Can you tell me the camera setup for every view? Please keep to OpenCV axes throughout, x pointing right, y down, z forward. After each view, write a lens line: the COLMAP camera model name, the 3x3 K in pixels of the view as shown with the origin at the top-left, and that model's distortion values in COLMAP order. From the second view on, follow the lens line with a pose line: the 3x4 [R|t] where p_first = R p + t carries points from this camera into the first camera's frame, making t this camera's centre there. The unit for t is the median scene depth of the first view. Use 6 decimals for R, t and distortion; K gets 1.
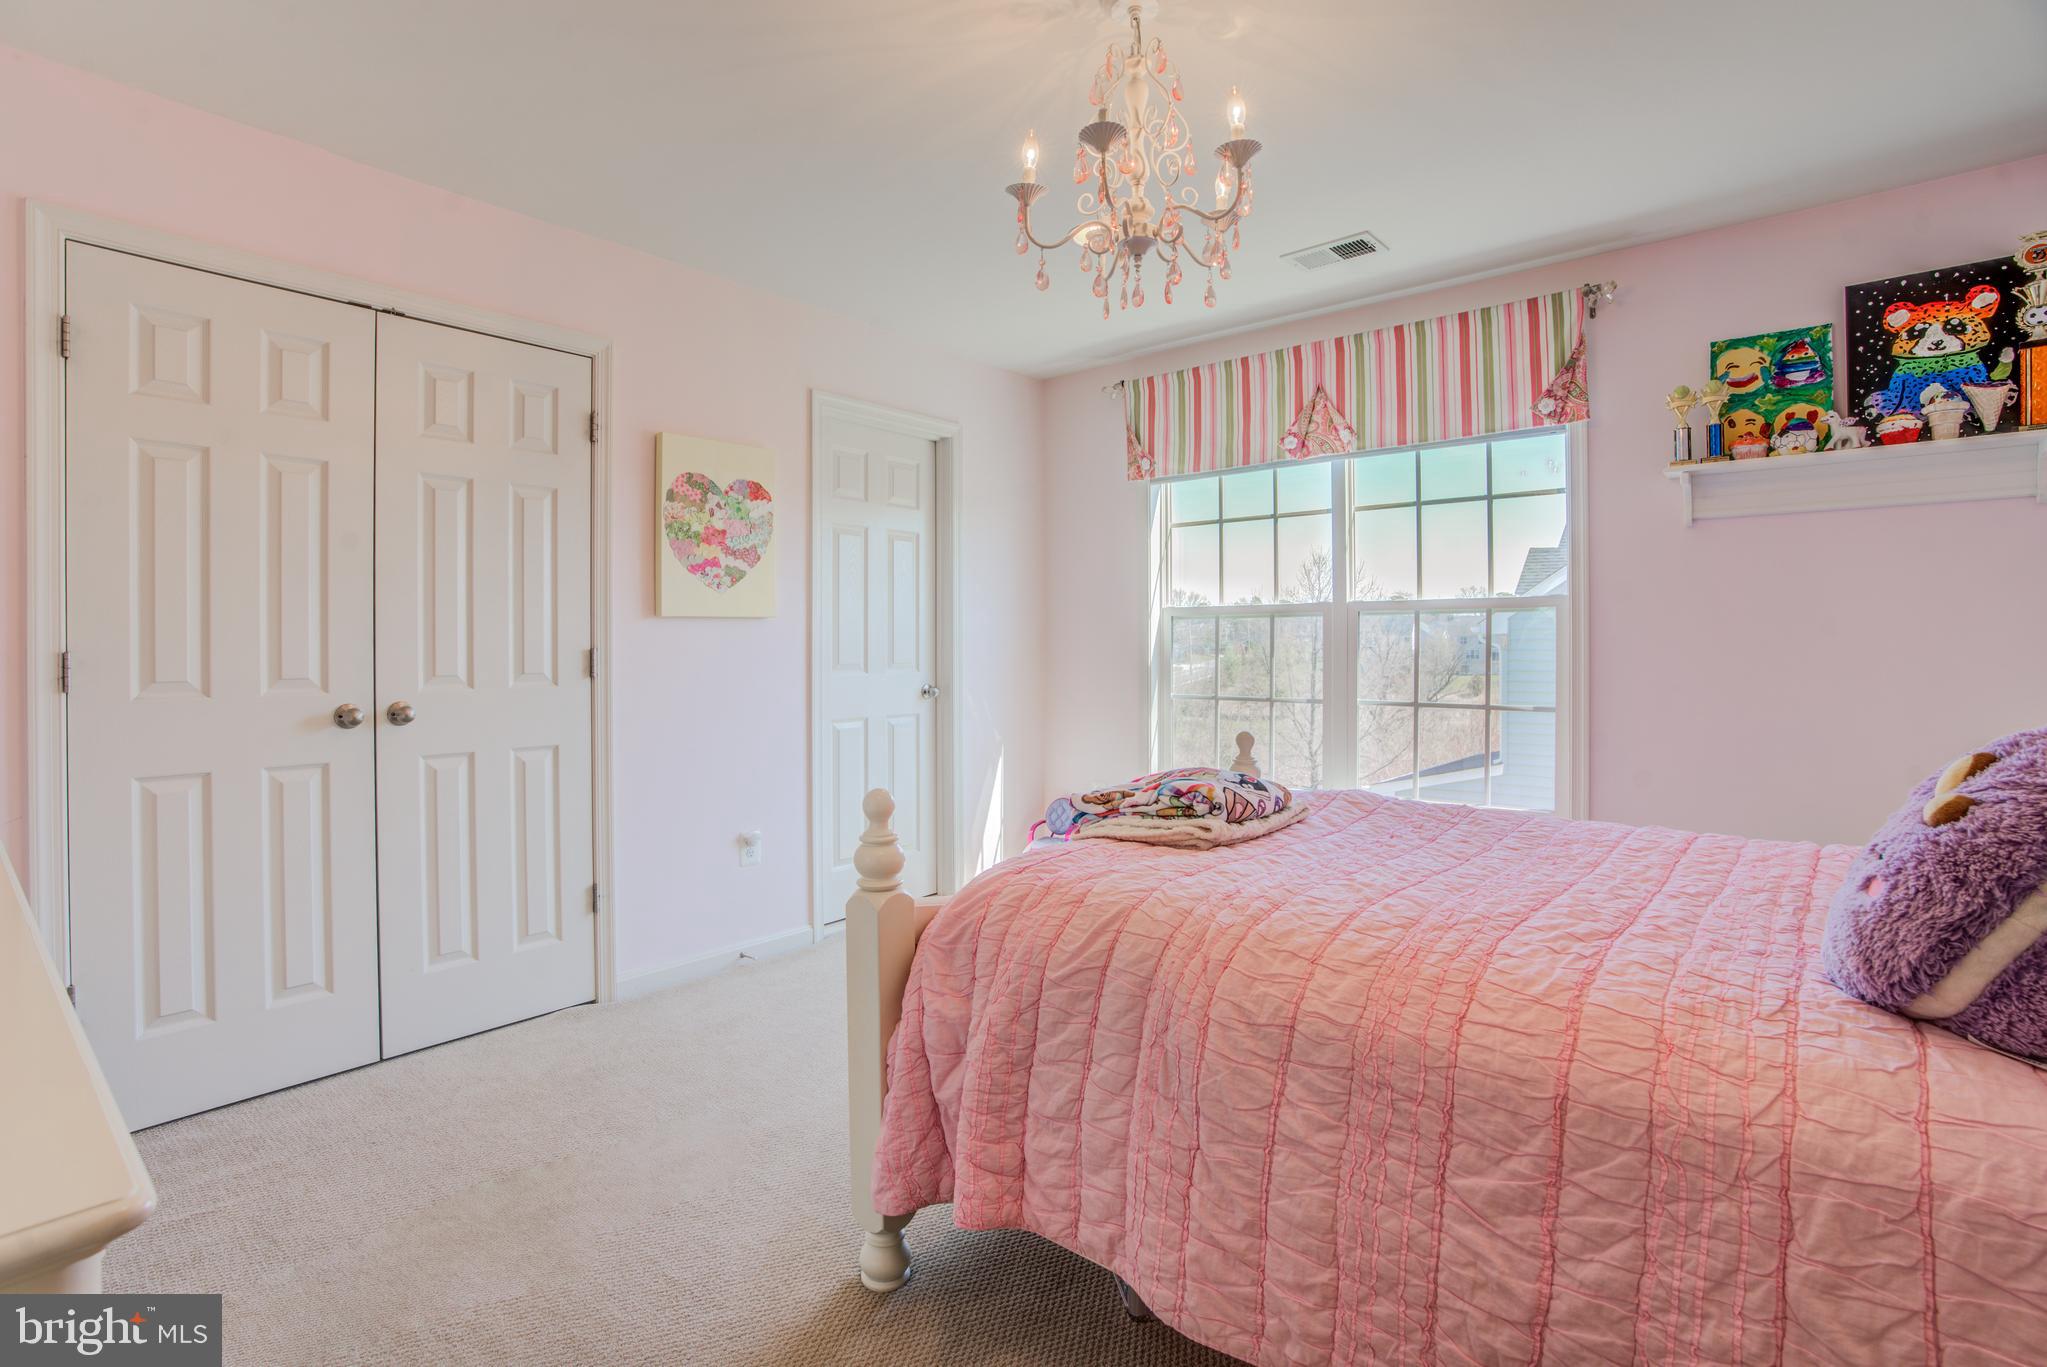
lens RADIAL K [[944.3, 0, 1023.8], [0, 944.3, 669.4], [0, 0, 1]] dist [-0.049411, 0.013565]
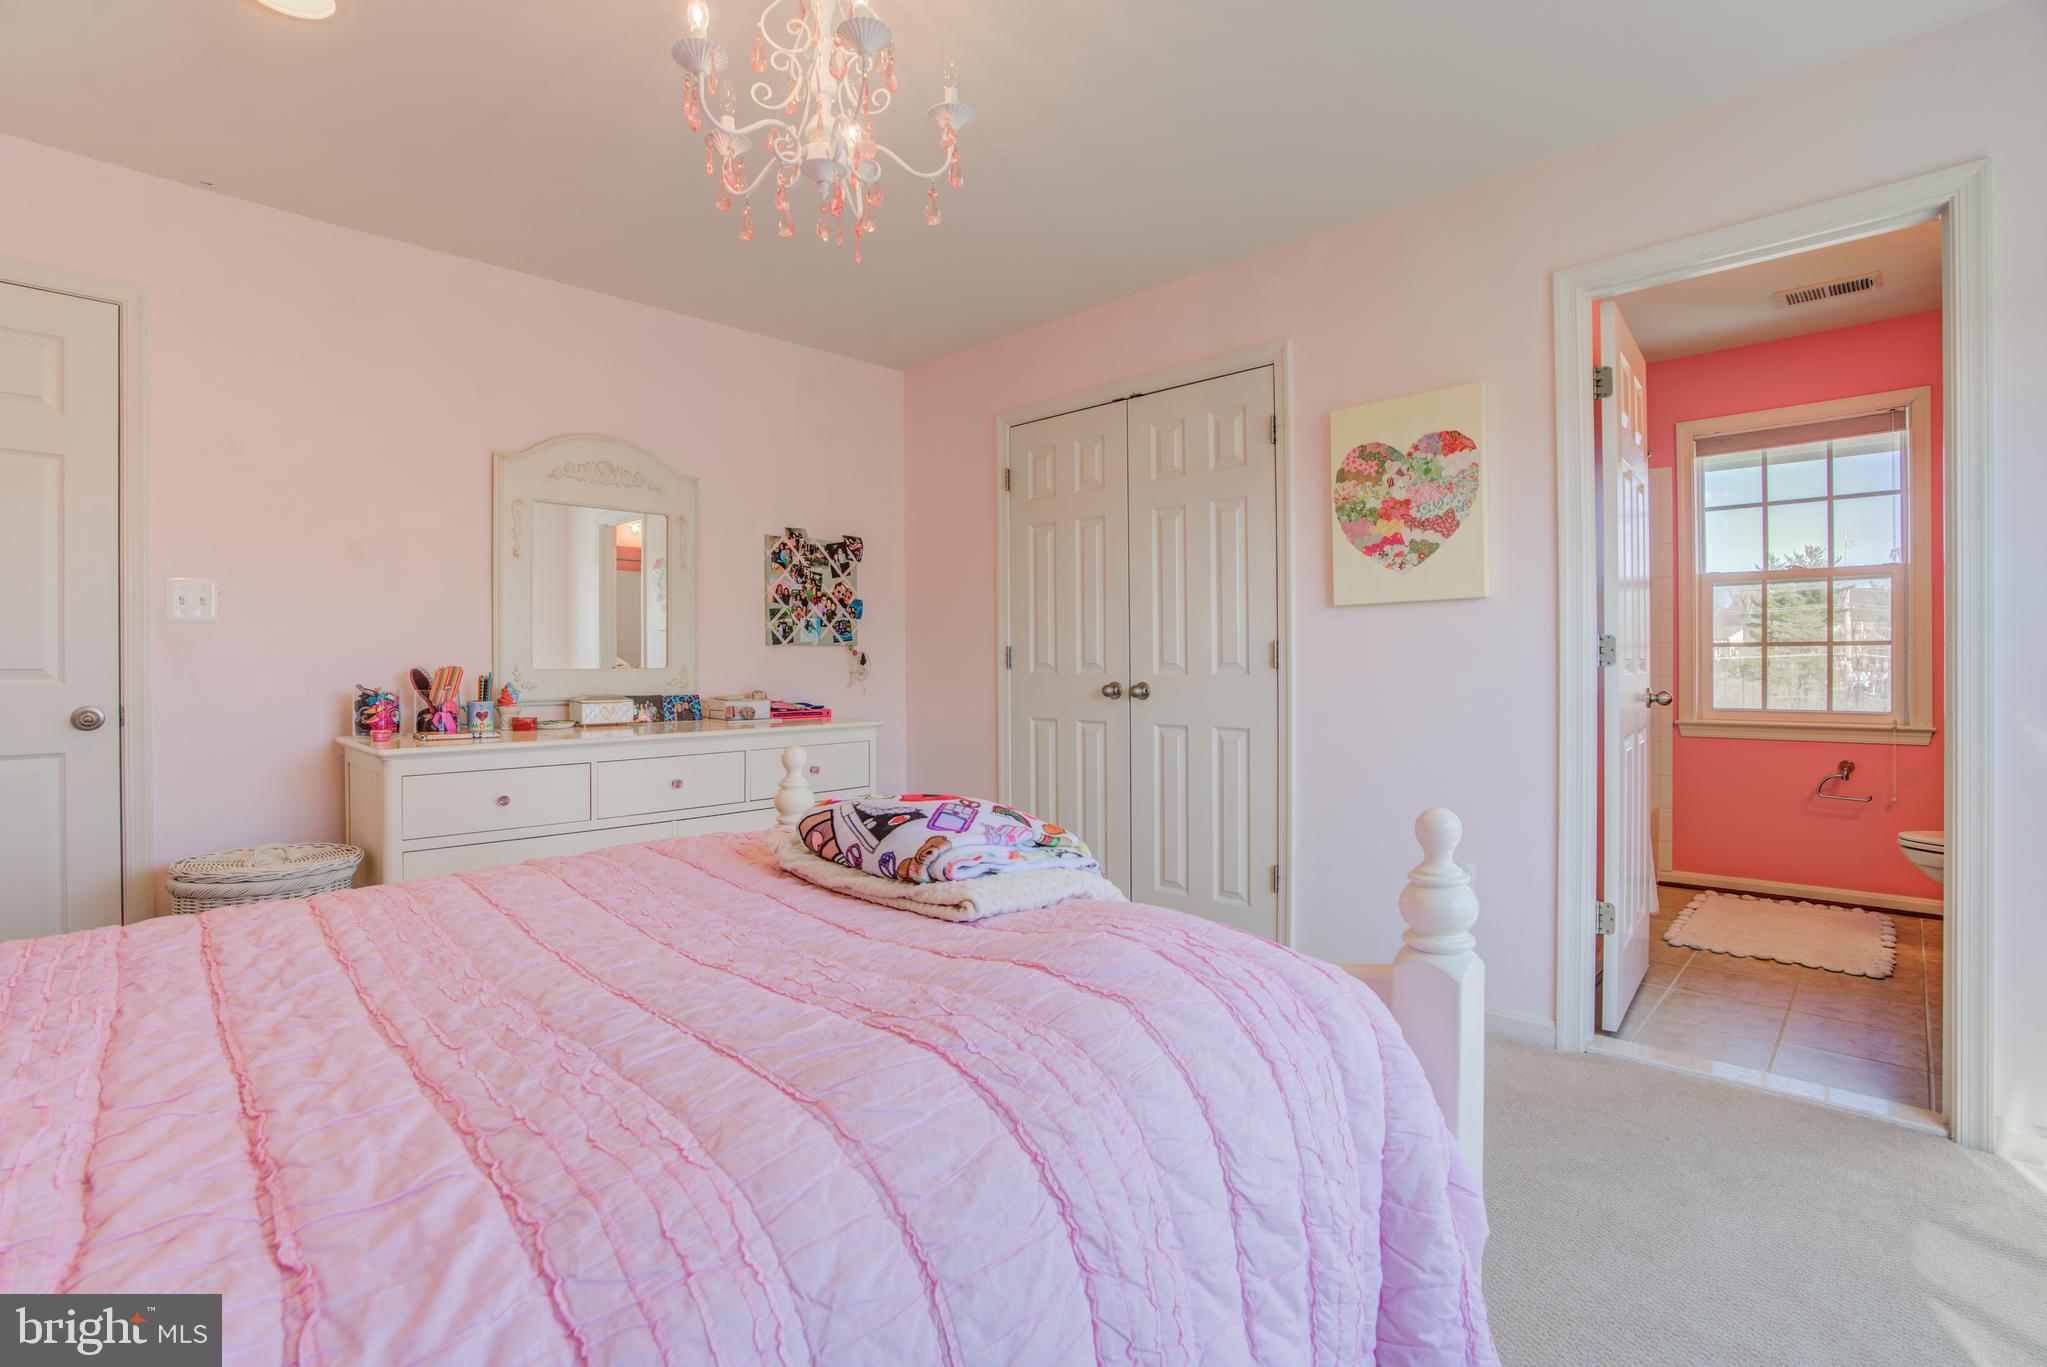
lens RADIAL K [[944.3, 0, 1026.0], [0, 944.3, 649.4], [0, 0, 1]] dist [-0.049411, 0.013565]
pose [[-0.066632, 0.002549, -0.997774, 0.558951], [-0.009274, 0.999952, 0.003174, -0.011784], [0.997735, 0.009464, -0.066605, 0.720558]]
